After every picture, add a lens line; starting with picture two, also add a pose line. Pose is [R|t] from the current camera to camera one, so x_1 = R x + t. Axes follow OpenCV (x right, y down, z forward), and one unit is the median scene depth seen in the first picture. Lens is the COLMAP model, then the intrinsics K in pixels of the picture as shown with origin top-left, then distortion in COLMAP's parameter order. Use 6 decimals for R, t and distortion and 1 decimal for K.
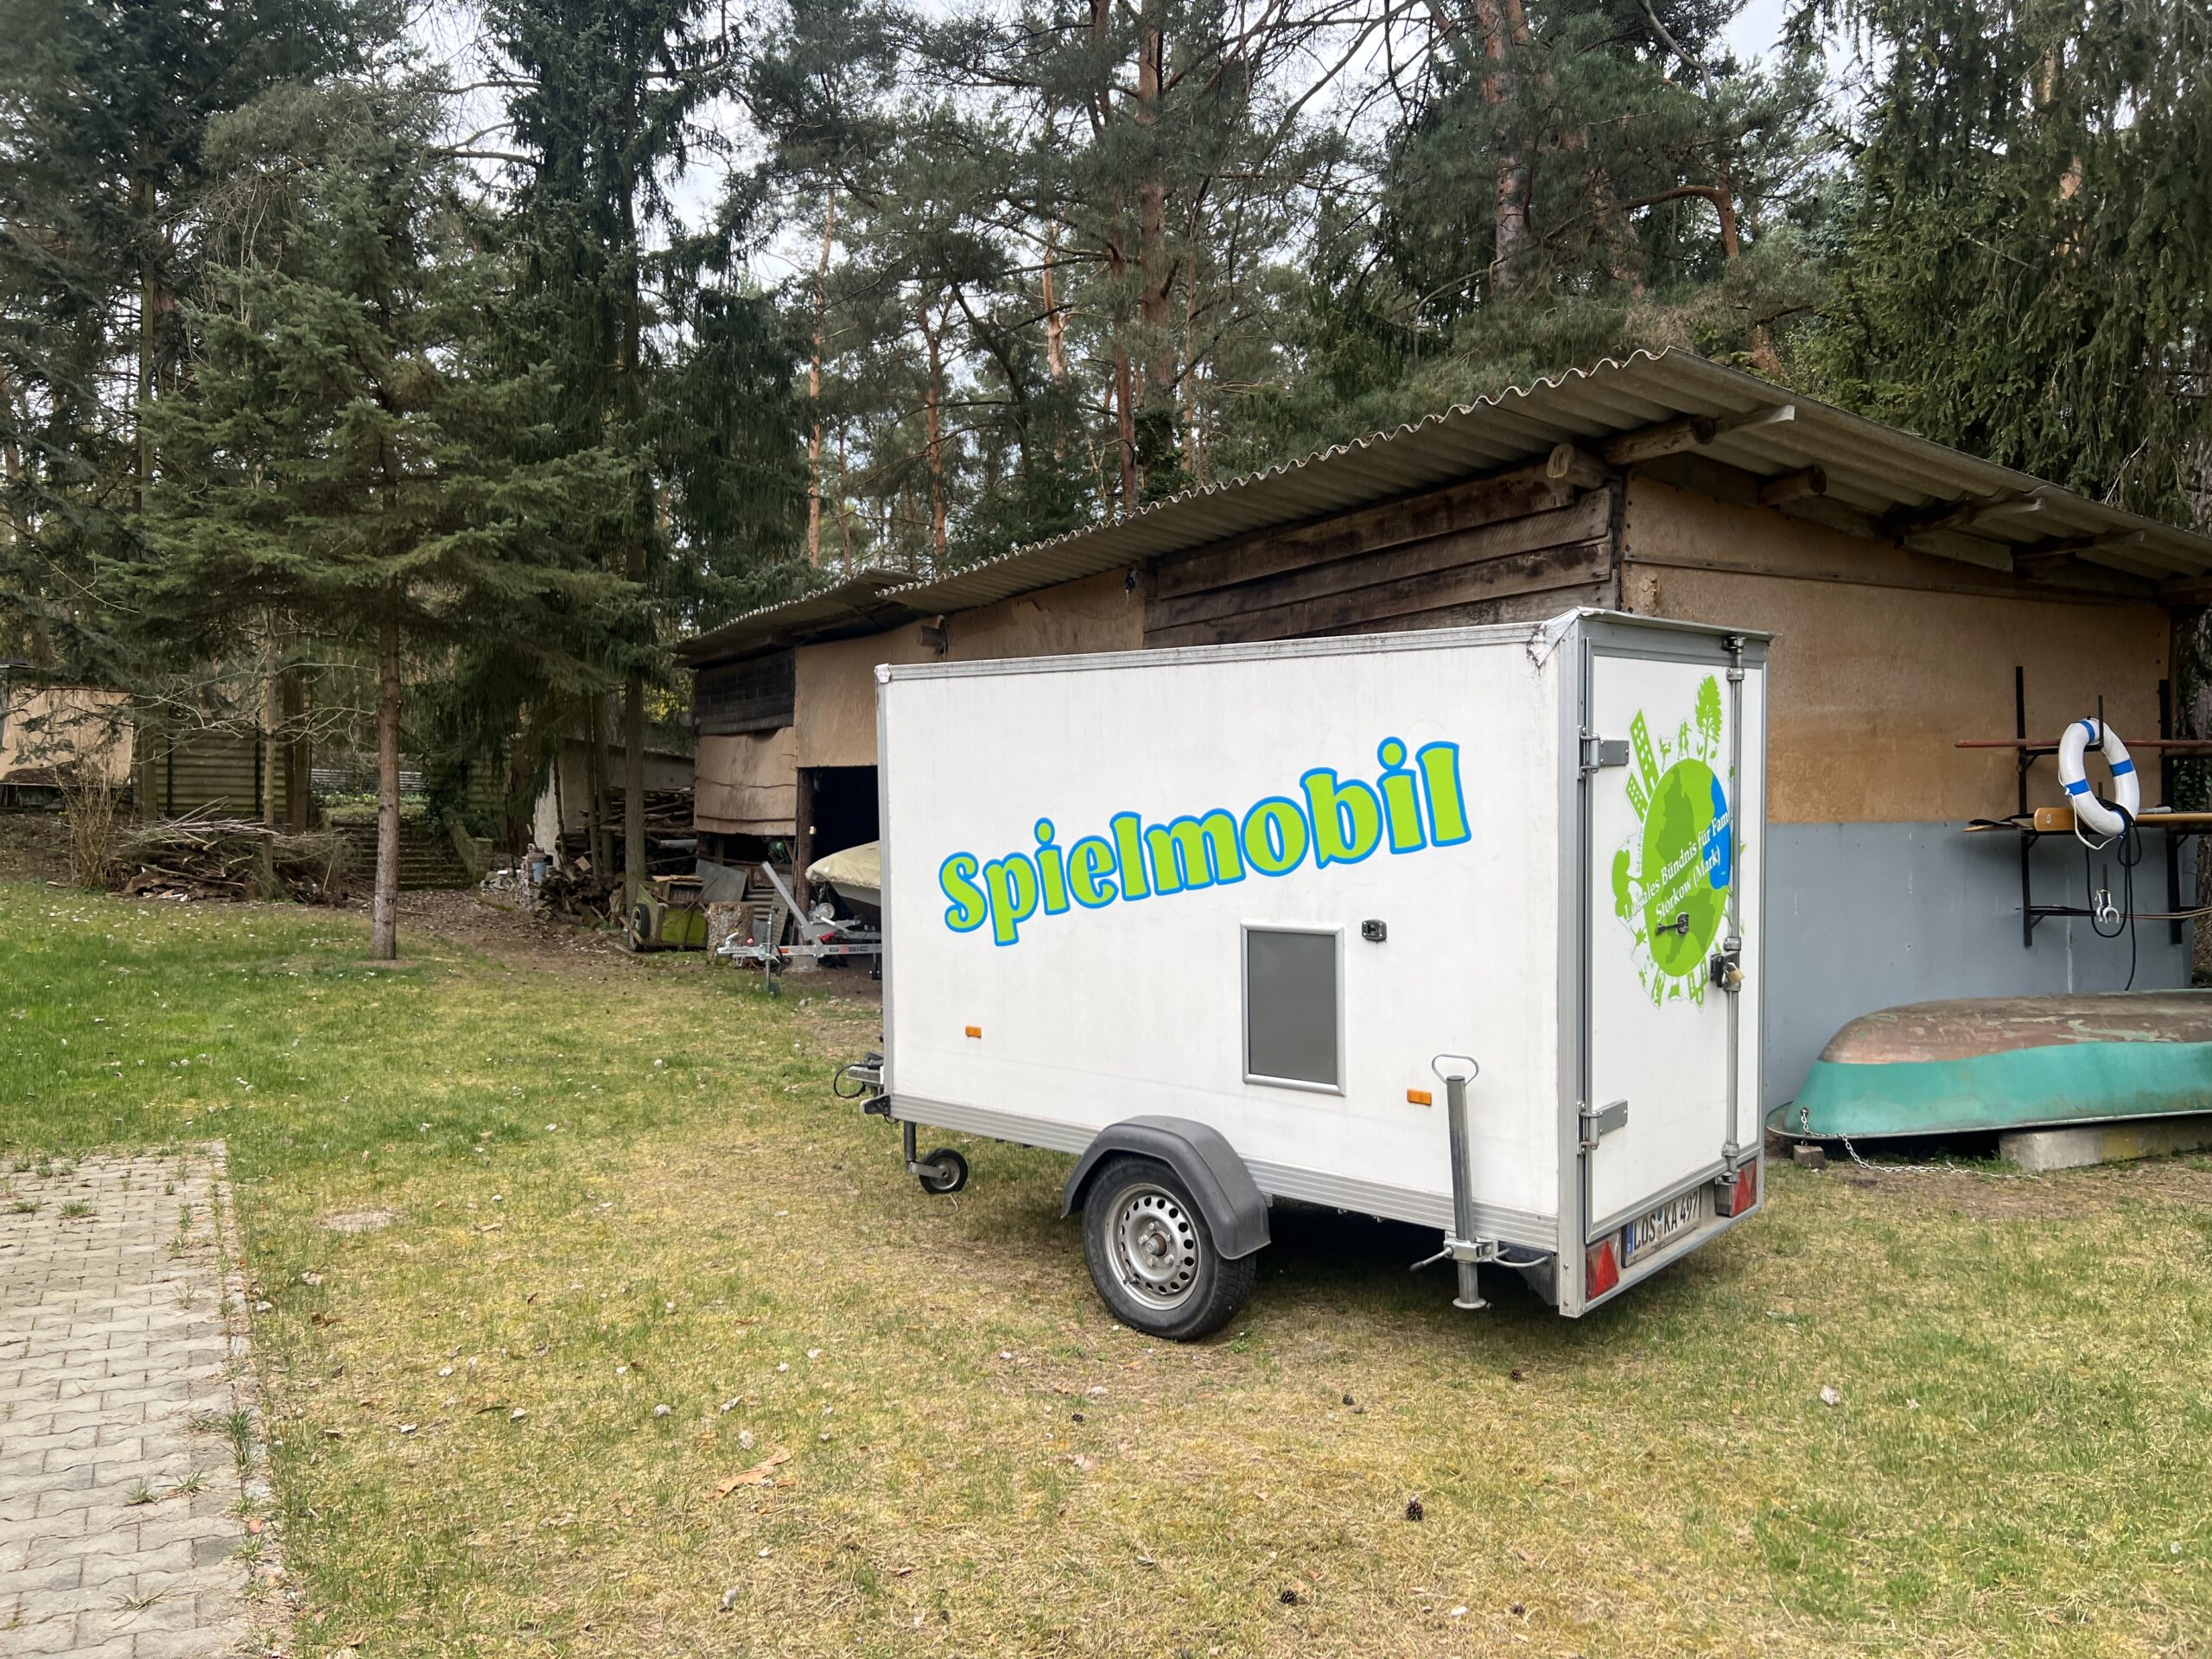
lens RADIAL K [[1668.7, 0, 1113.2], [0, 1668.7, 880.0], [0, 0, 1]] dist [0.023597, -0.009864]
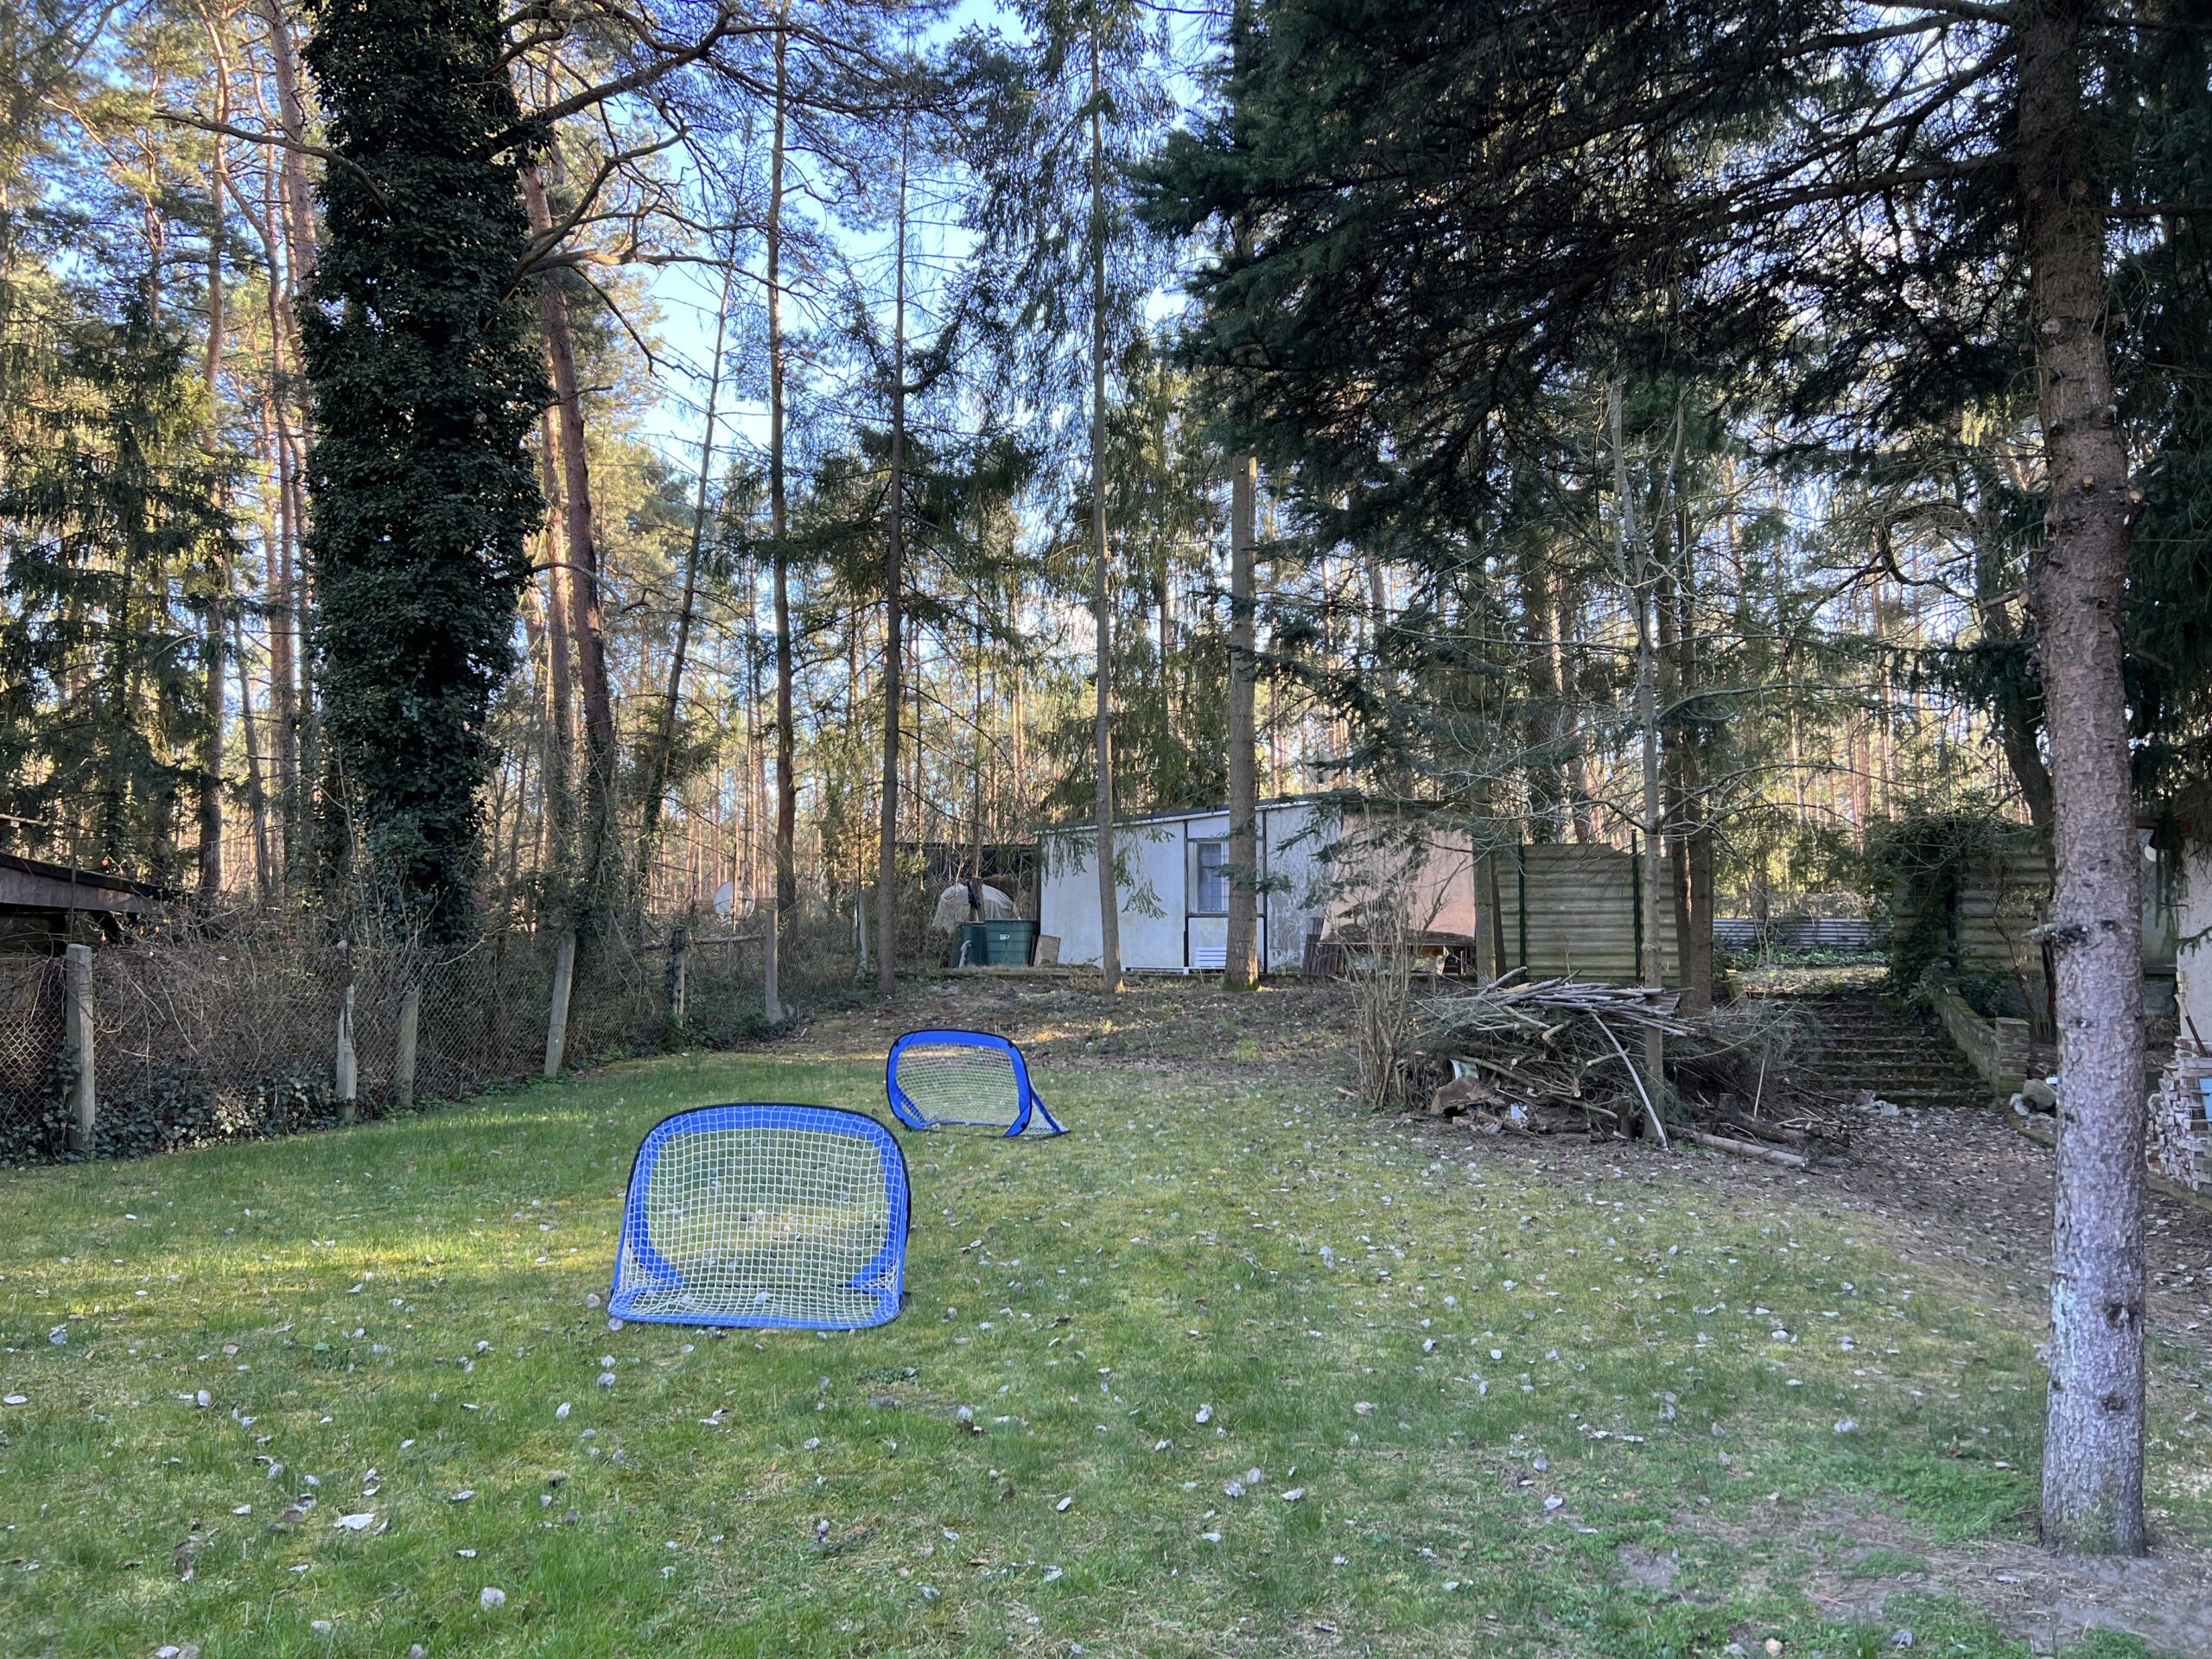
lens RADIAL K [[1668.7, 0, 1113.2], [0, 1668.7, 880.0], [0, 0, 1]] dist [0.023597, -0.009864]
pose [[0.711895, -0.052624, -0.700311, -0.268838], [-0.018837, 0.995399, -0.093946, -0.018178], [0.702033, 0.080072, 0.707628, 0.534734]]
